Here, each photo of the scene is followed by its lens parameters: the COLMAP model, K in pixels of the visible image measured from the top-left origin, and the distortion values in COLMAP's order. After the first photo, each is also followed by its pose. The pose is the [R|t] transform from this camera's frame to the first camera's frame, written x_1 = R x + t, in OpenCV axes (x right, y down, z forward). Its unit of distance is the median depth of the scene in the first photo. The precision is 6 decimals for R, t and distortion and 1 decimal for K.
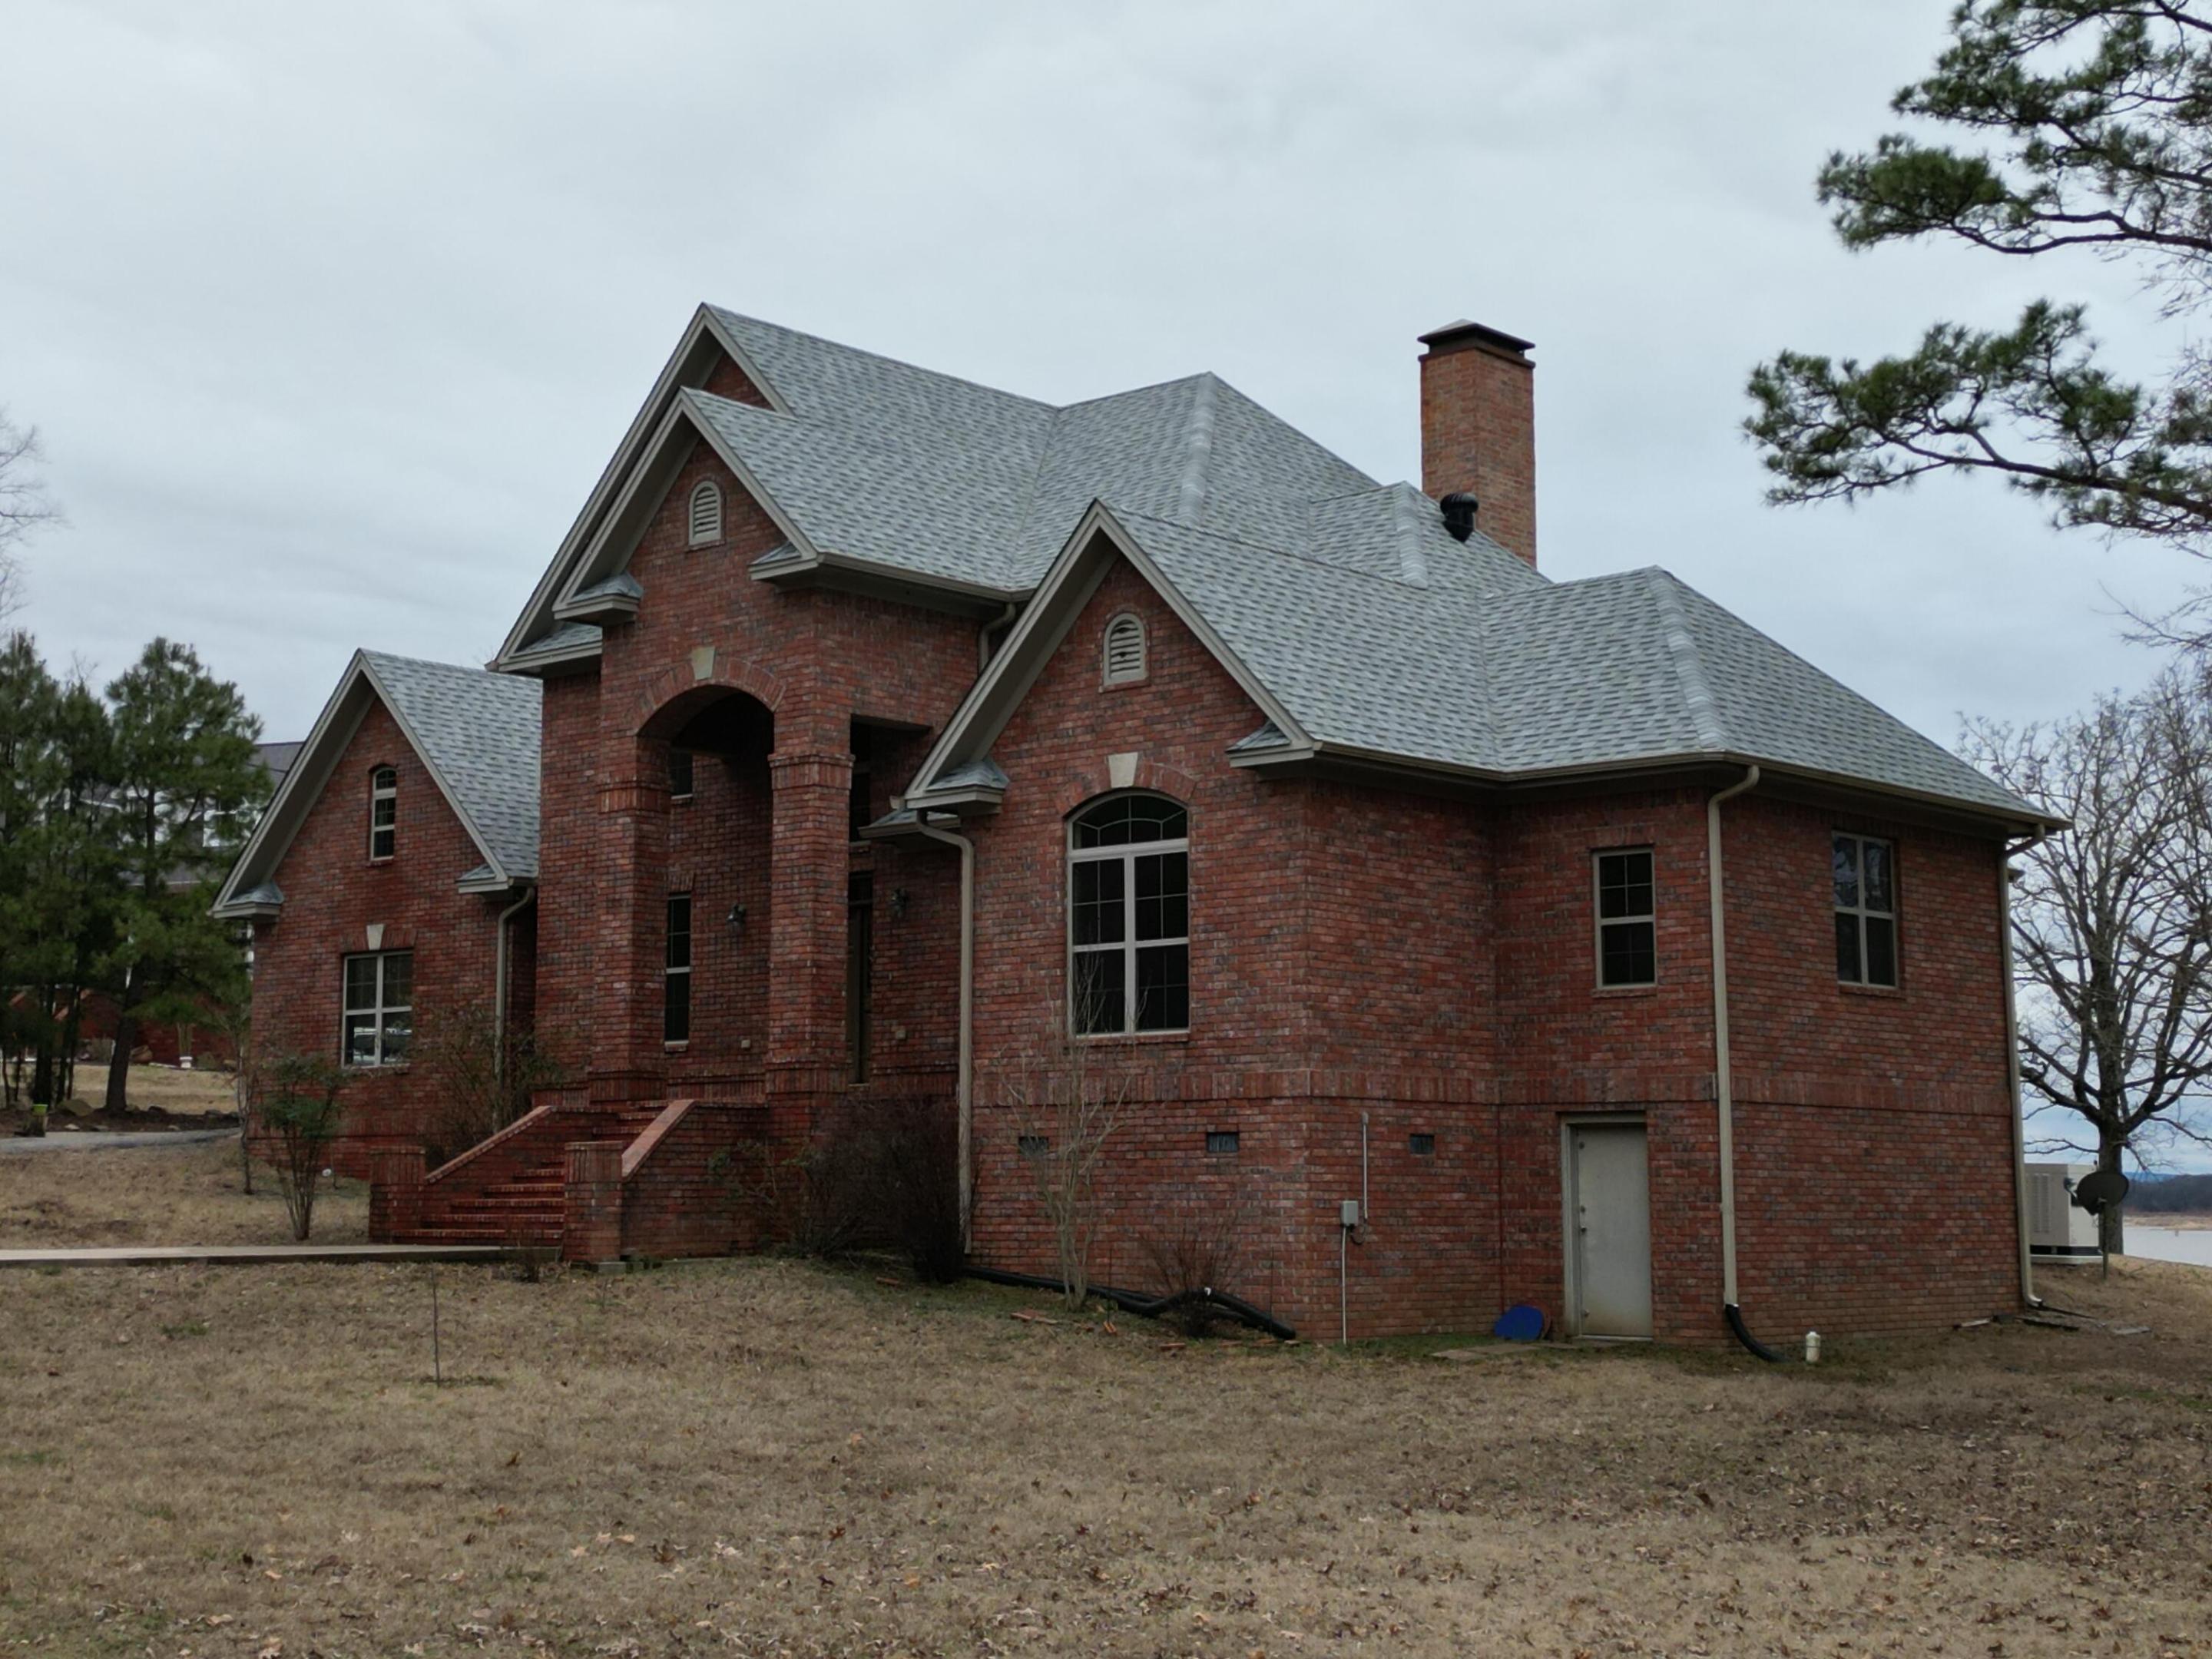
lens RADIAL K [[2967.7, 0, 1106.0], [0, 2967.7, 829.5], [0, 0, 1]] dist [0.286123, -1.042799]
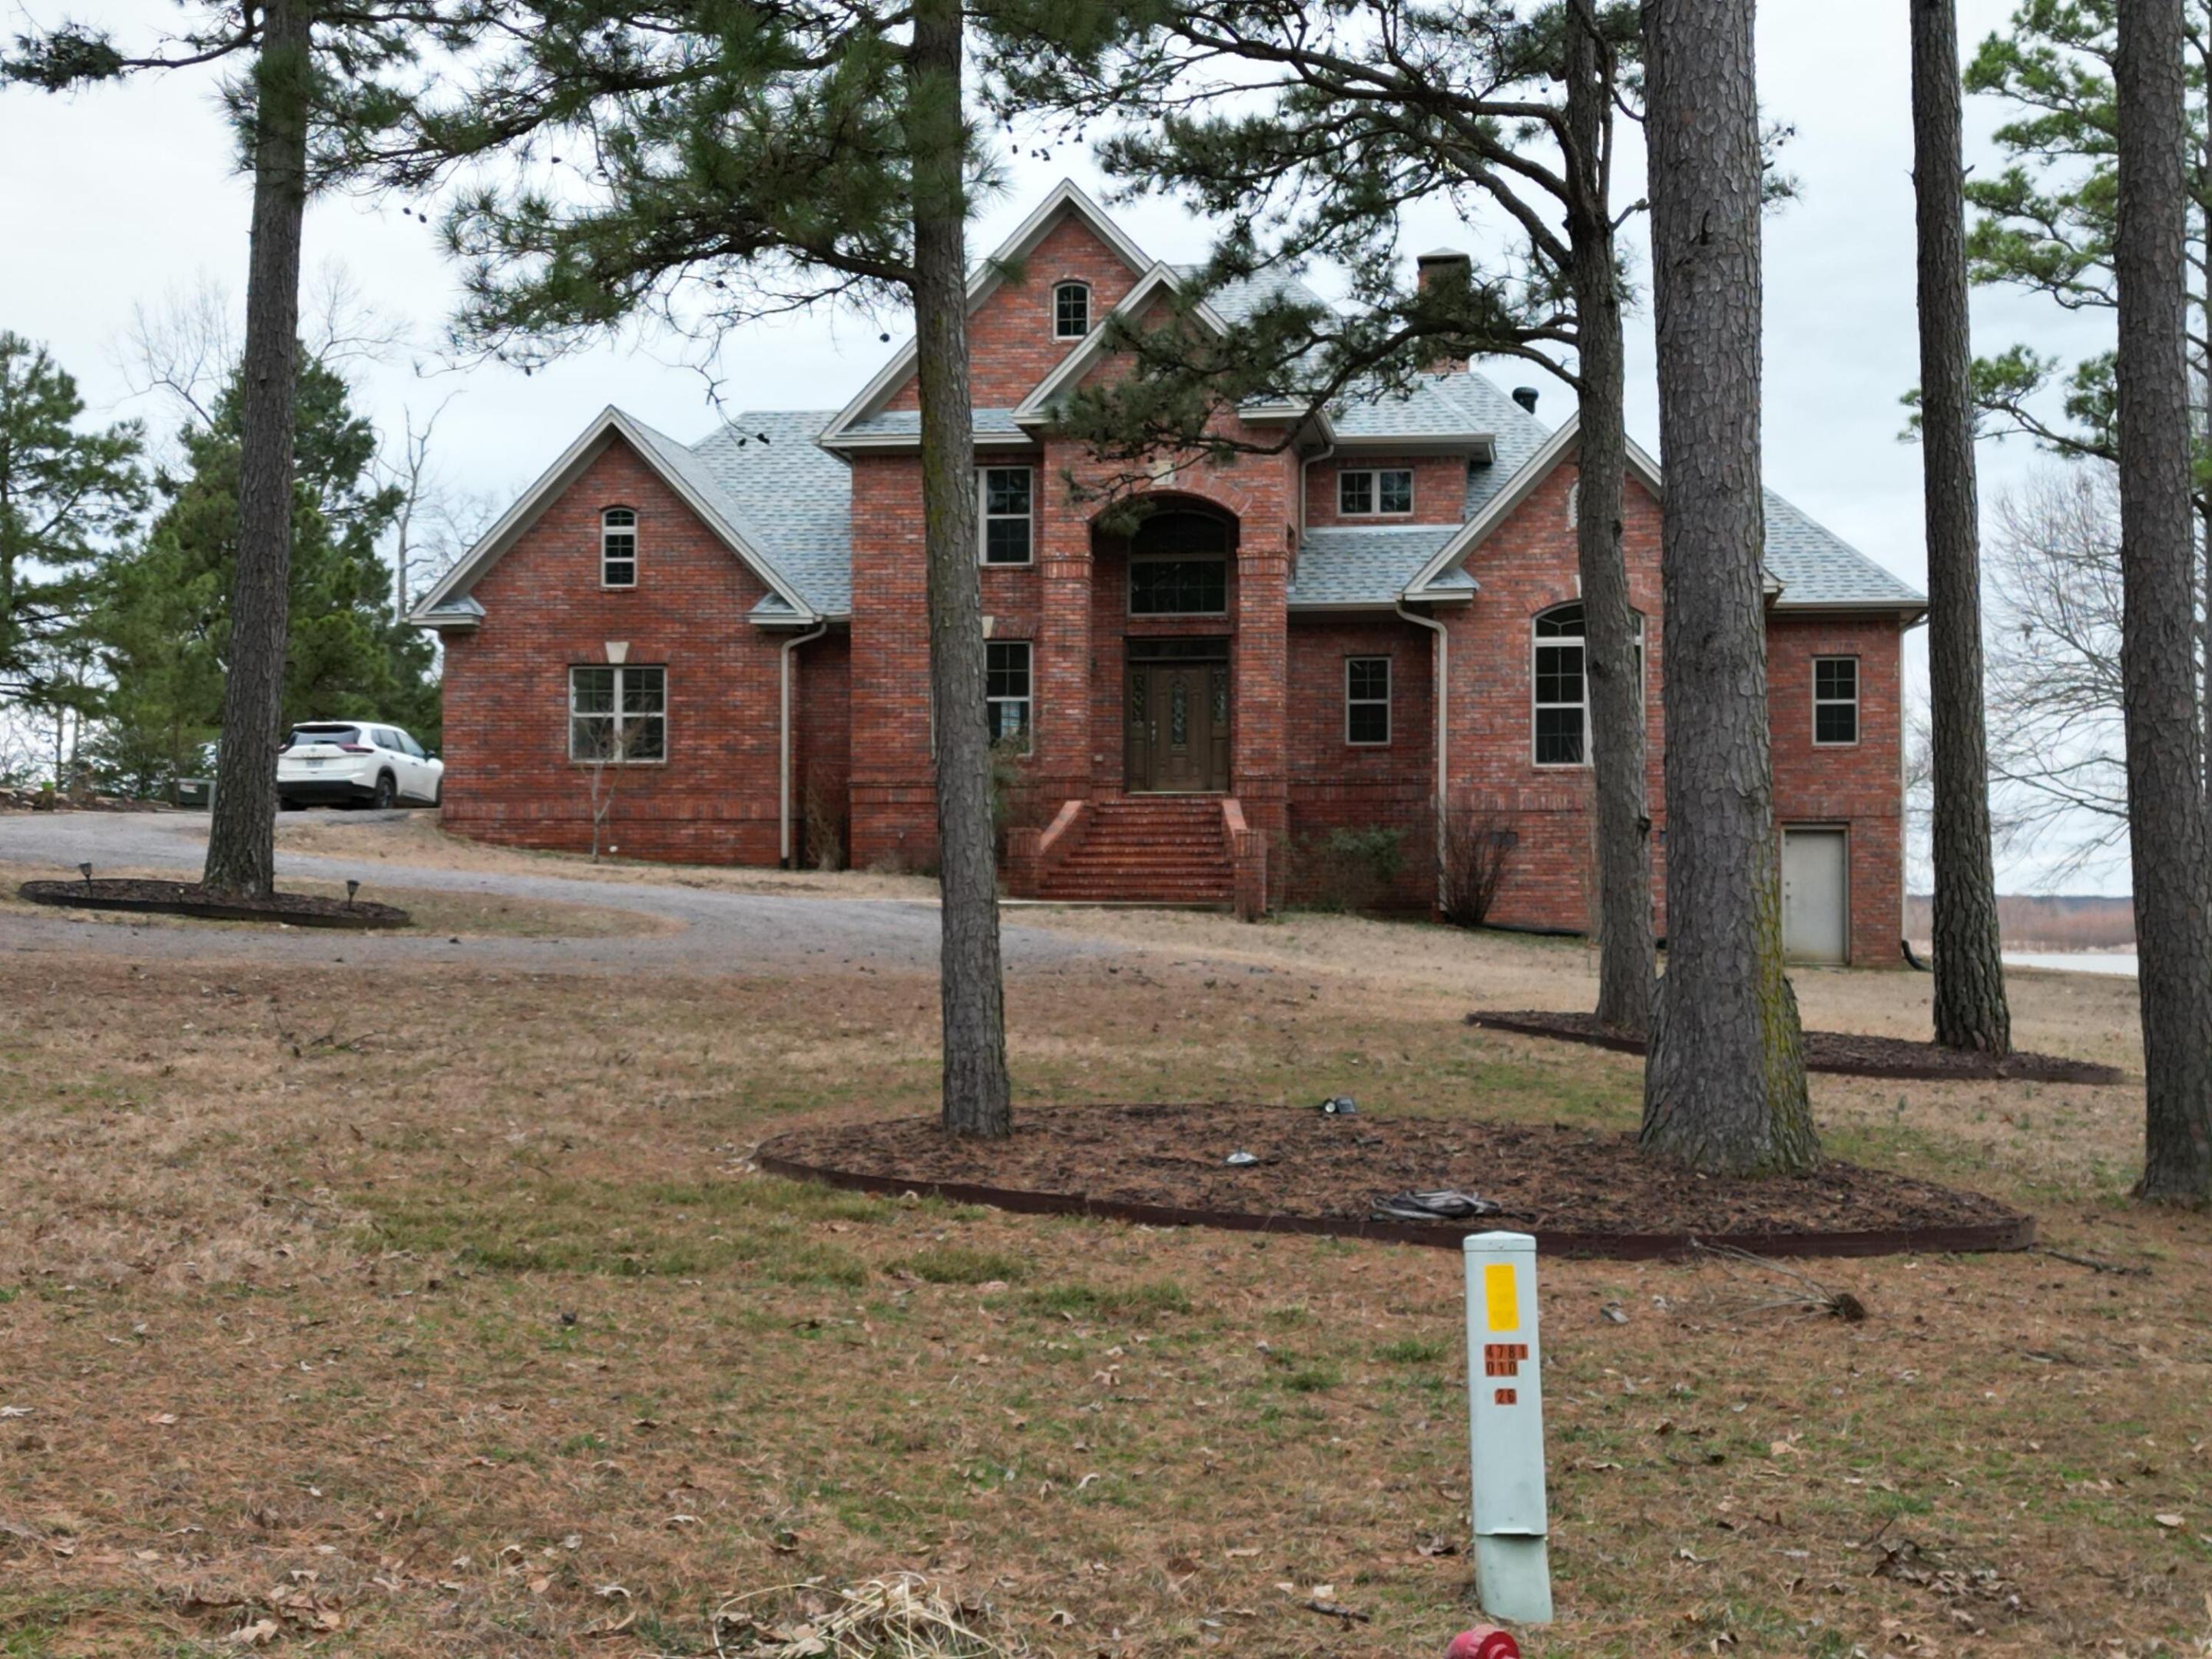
lens RADIAL K [[2967.7, 0, 1106.0], [0, 2967.7, 829.5], [0, 0, 1]] dist [0.286123, -1.042799]
pose [[0.845609, 0.020447, 0.533411, -0.888047], [-0.069172, 0.995038, 0.071515, 0.009503], [-0.529302, -0.097371, 0.842828, -0.124790]]
